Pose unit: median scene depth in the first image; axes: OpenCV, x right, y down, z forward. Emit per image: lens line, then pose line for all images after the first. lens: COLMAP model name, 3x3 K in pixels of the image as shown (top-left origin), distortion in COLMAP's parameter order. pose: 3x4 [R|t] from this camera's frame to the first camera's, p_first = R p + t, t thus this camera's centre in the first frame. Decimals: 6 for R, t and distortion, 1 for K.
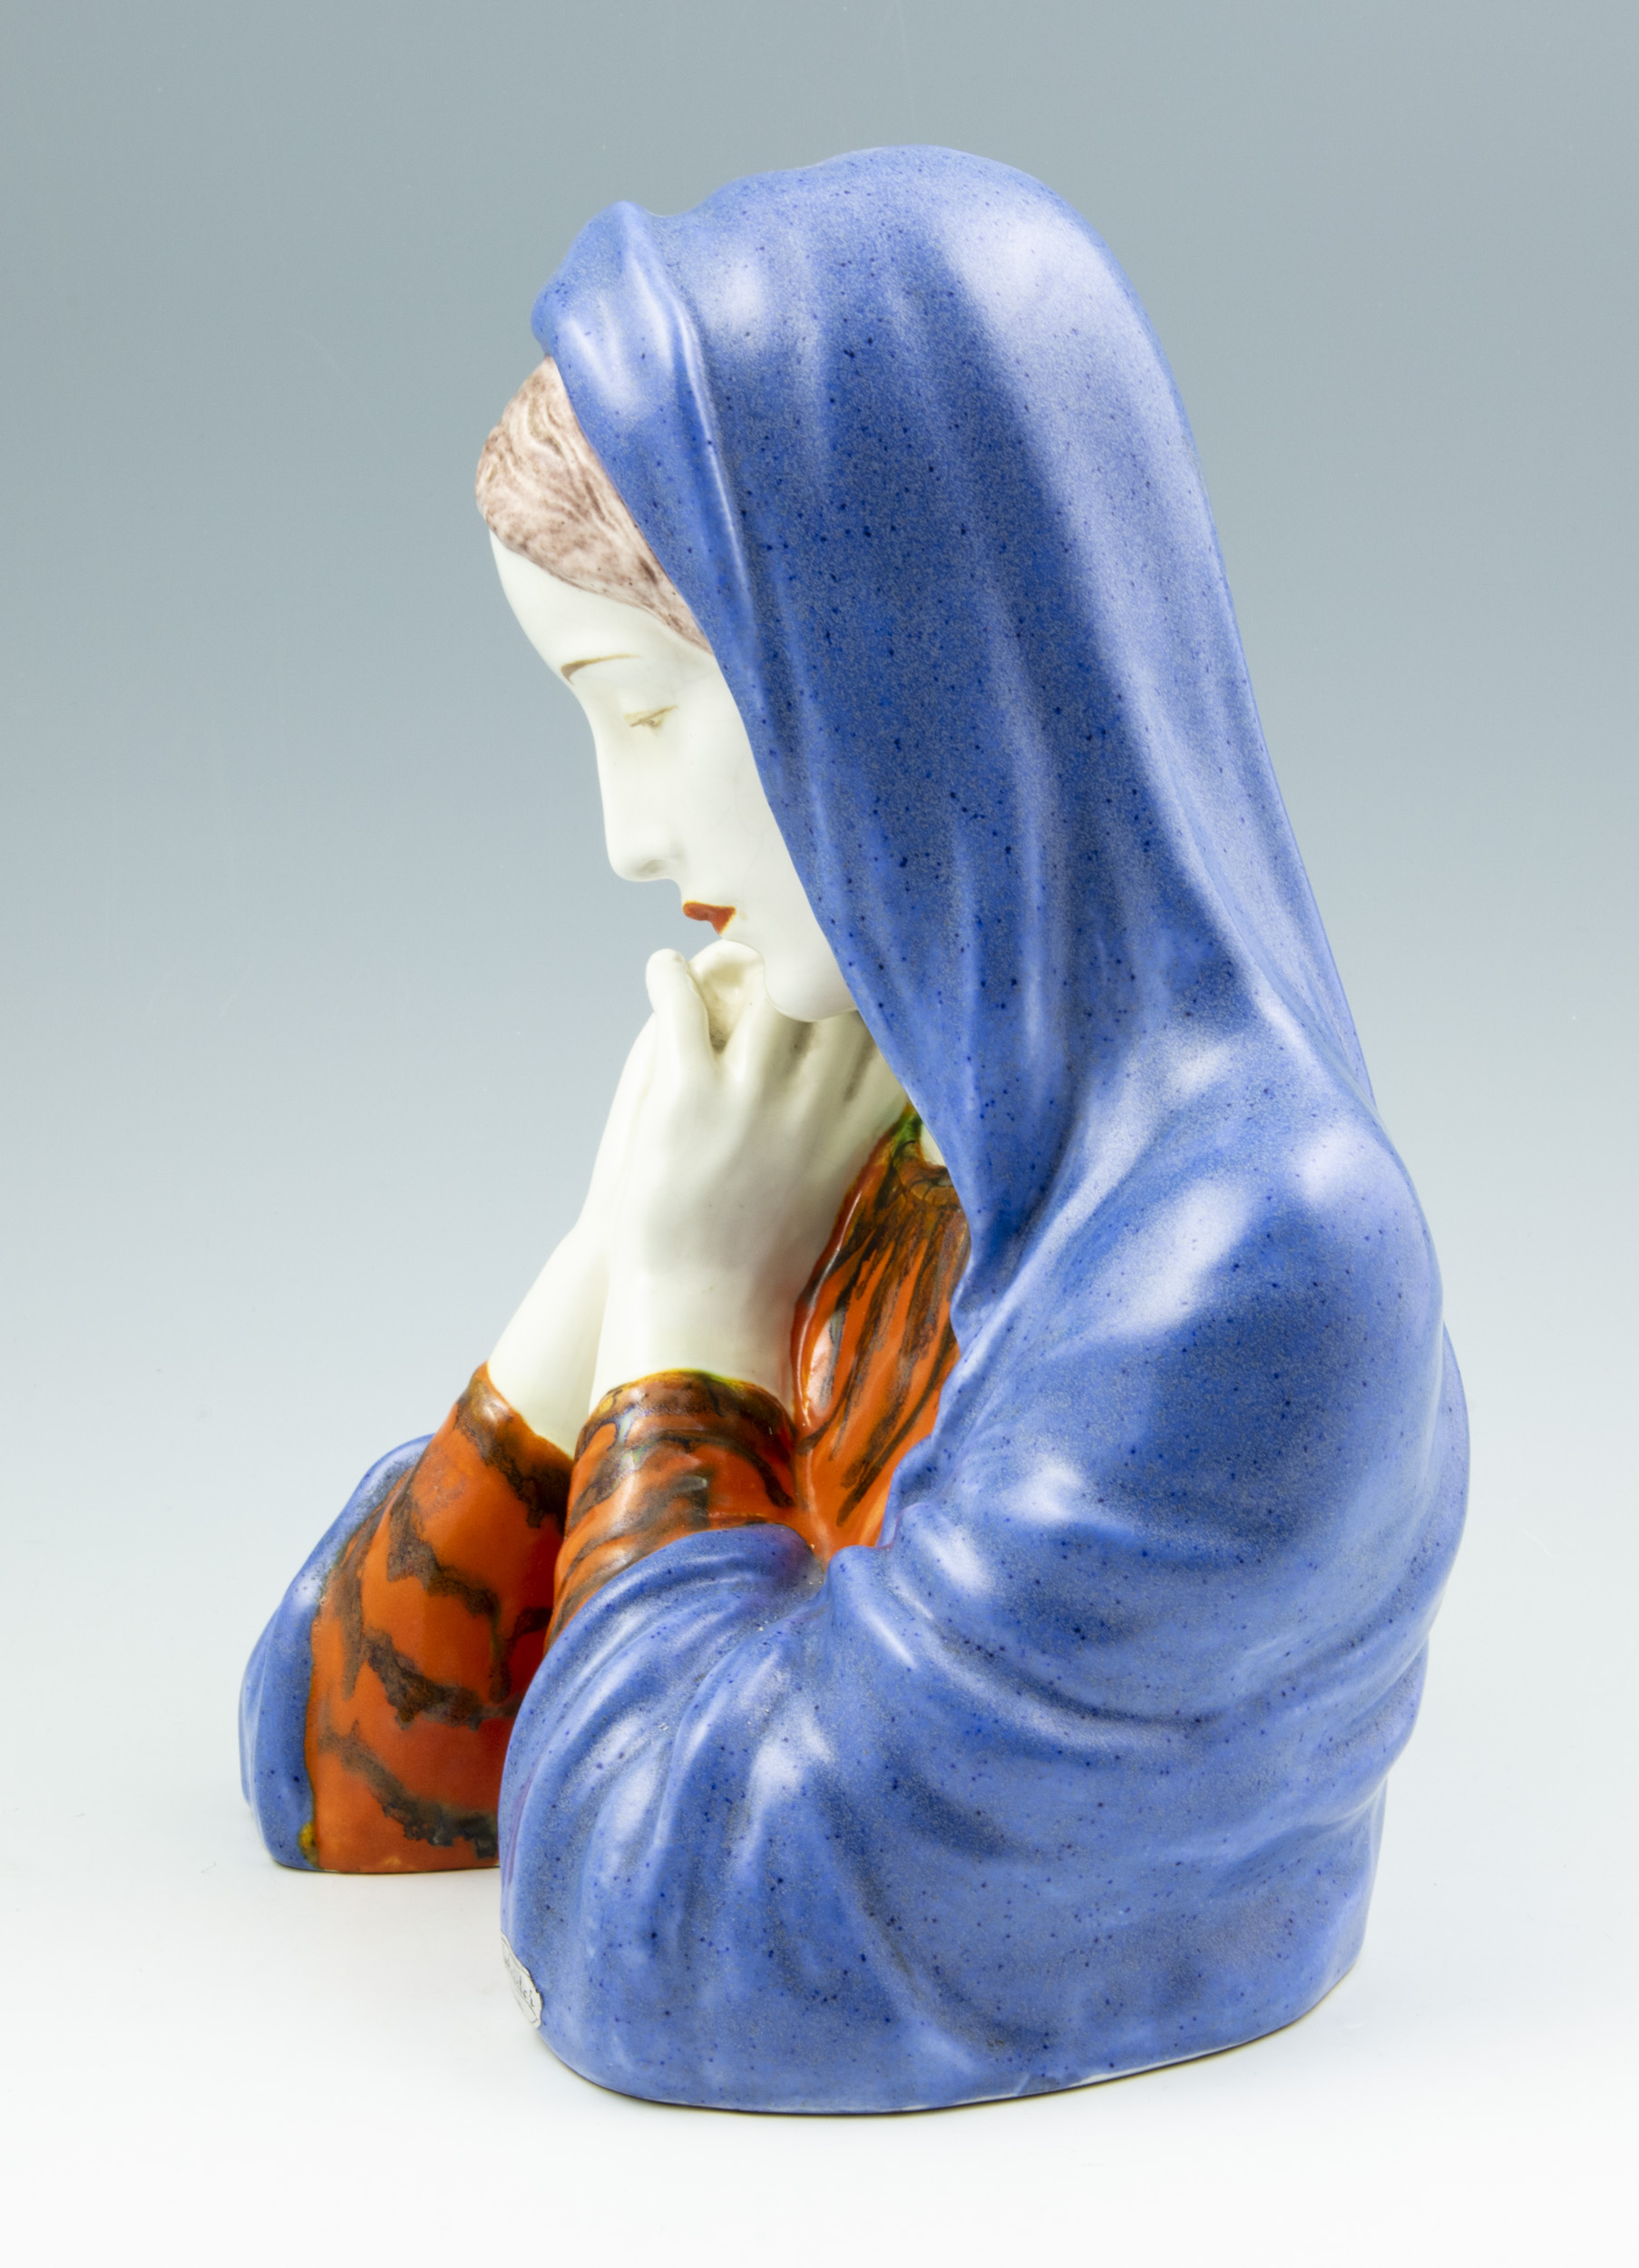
lens RADIAL K [[3073.0, 0, 819.3], [0, 3073.0, 1135.1], [0, 0, 1]] dist [0.052726, 0.000000]
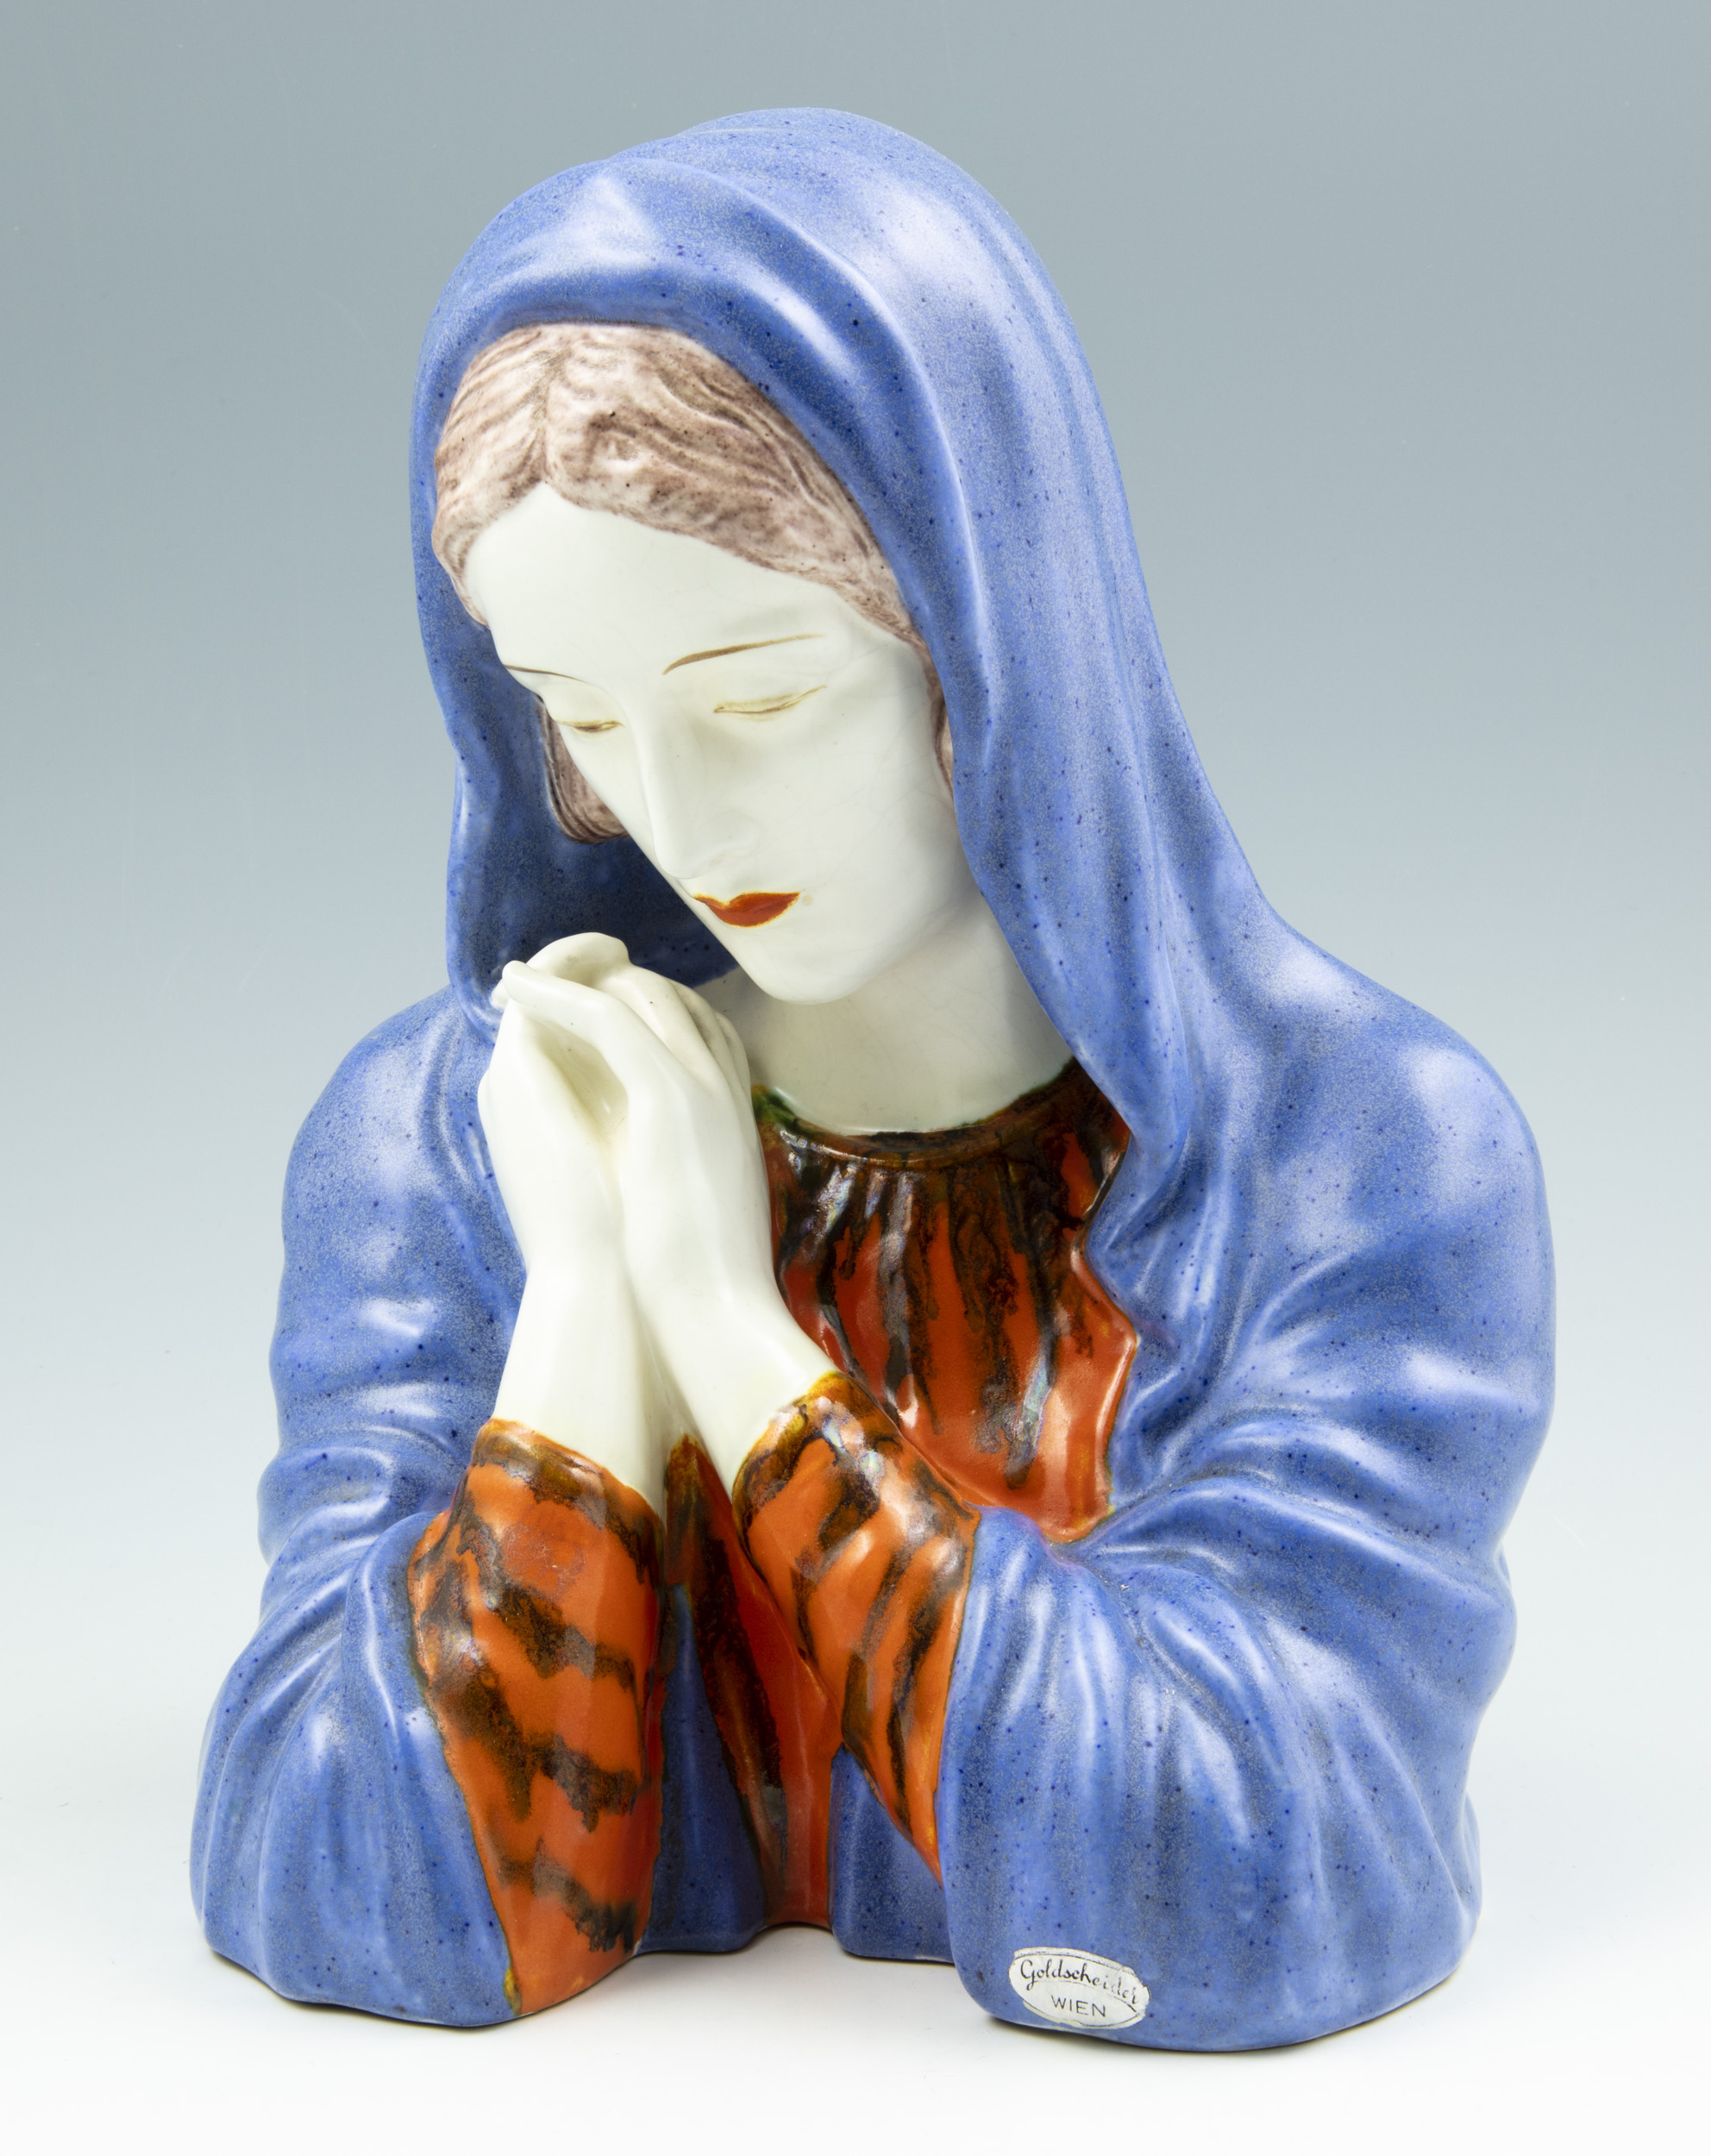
lens RADIAL K [[3034.7, 0, 855.4], [0, 3034.7, 1077.5], [0, 0, 1]] dist [0.014131, 0.000000]
pose [[0.784558, -0.144546, 0.602971, -0.649719], [0.159549, 0.986765, 0.028953, -0.045152], [-0.599176, 0.073489, 0.797237, 0.248496]]
